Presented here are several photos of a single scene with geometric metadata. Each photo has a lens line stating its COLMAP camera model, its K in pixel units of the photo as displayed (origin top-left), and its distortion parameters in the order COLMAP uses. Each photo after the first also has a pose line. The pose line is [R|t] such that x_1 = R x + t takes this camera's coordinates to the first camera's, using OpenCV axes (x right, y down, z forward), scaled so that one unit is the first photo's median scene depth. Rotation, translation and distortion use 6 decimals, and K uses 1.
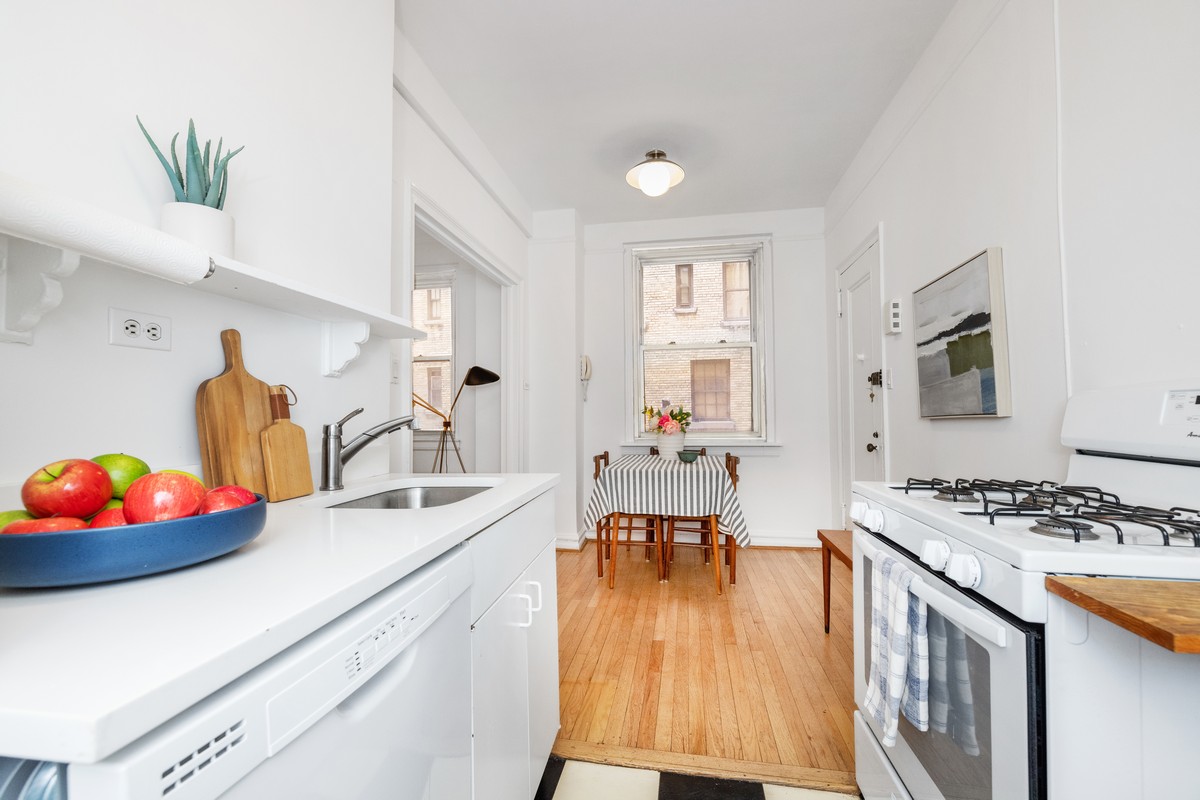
lens RADIAL K [[500.6, 0, 598.1], [0, 500.6, 401.8], [0, 0, 1]] dist [0.002072, -0.000738]
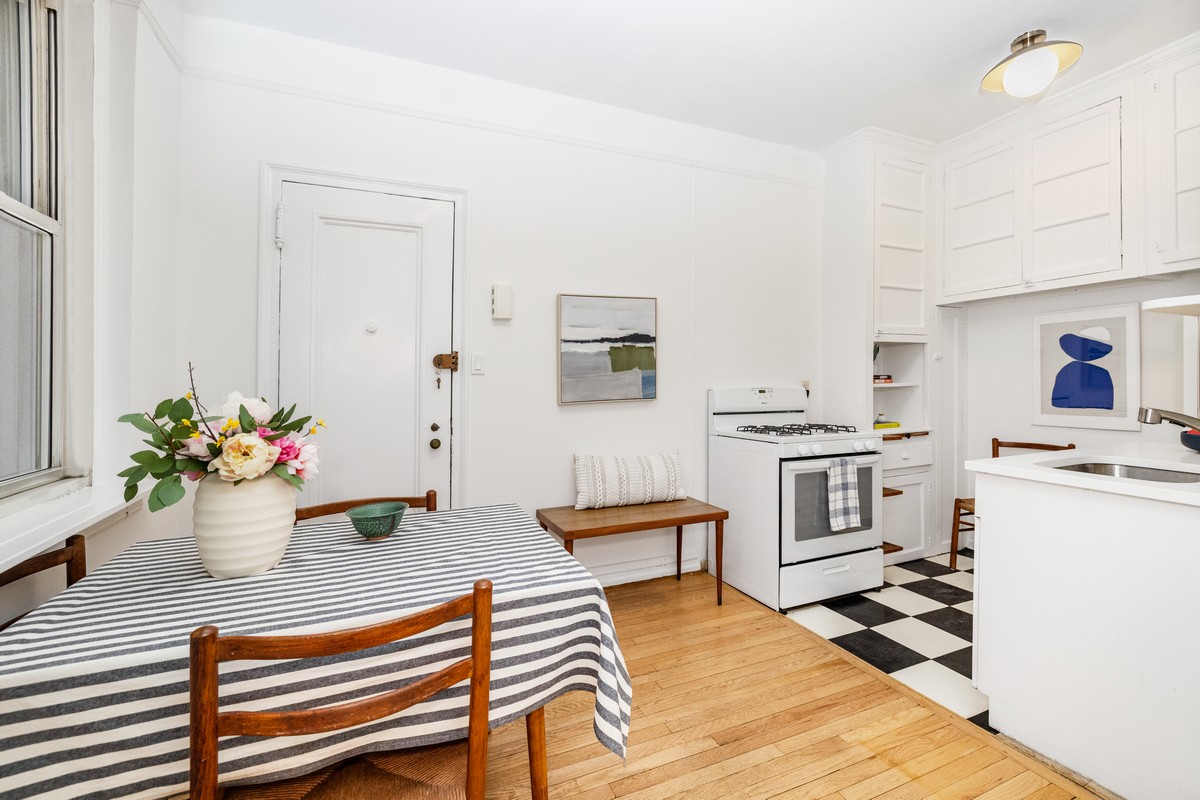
lens RADIAL K [[500.6, 0, 603.8], [0, 500.6, 387.3], [0, 0, 1]] dist [0.002072, -0.000738]
pose [[-0.544746, 0.007666, 0.838566, -0.433230], [-0.007702, 0.999870, -0.014144, 0.010943], [-0.838566, -0.014163, -0.544616, 1.760577]]
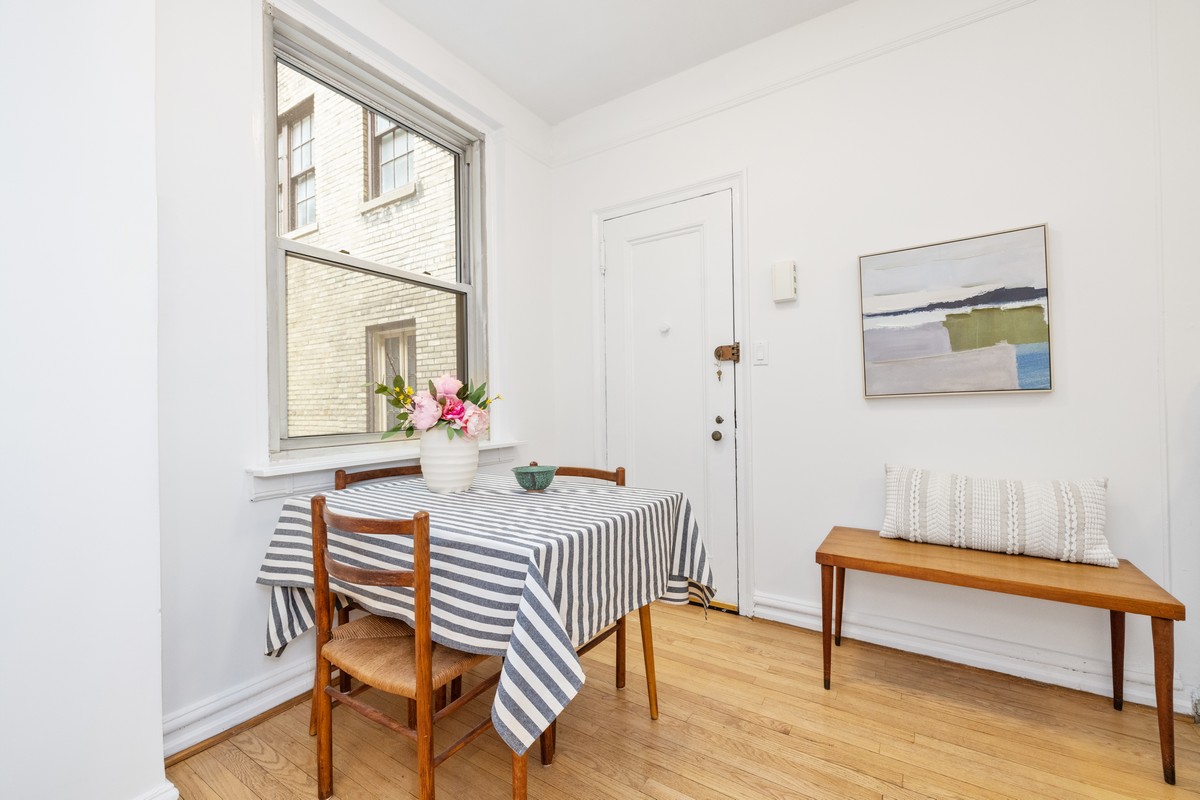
lens RADIAL K [[500.6, 0, 598.2], [0, 500.6, 400.5], [0, 0, 1]] dist [0.002072, -0.000738]
pose [[0.392083, 0.006470, 0.919907, -0.425689], [-0.013367, 0.999910, -0.001335, 0.052786], [-0.919833, -0.011773, 0.392134, 1.237774]]
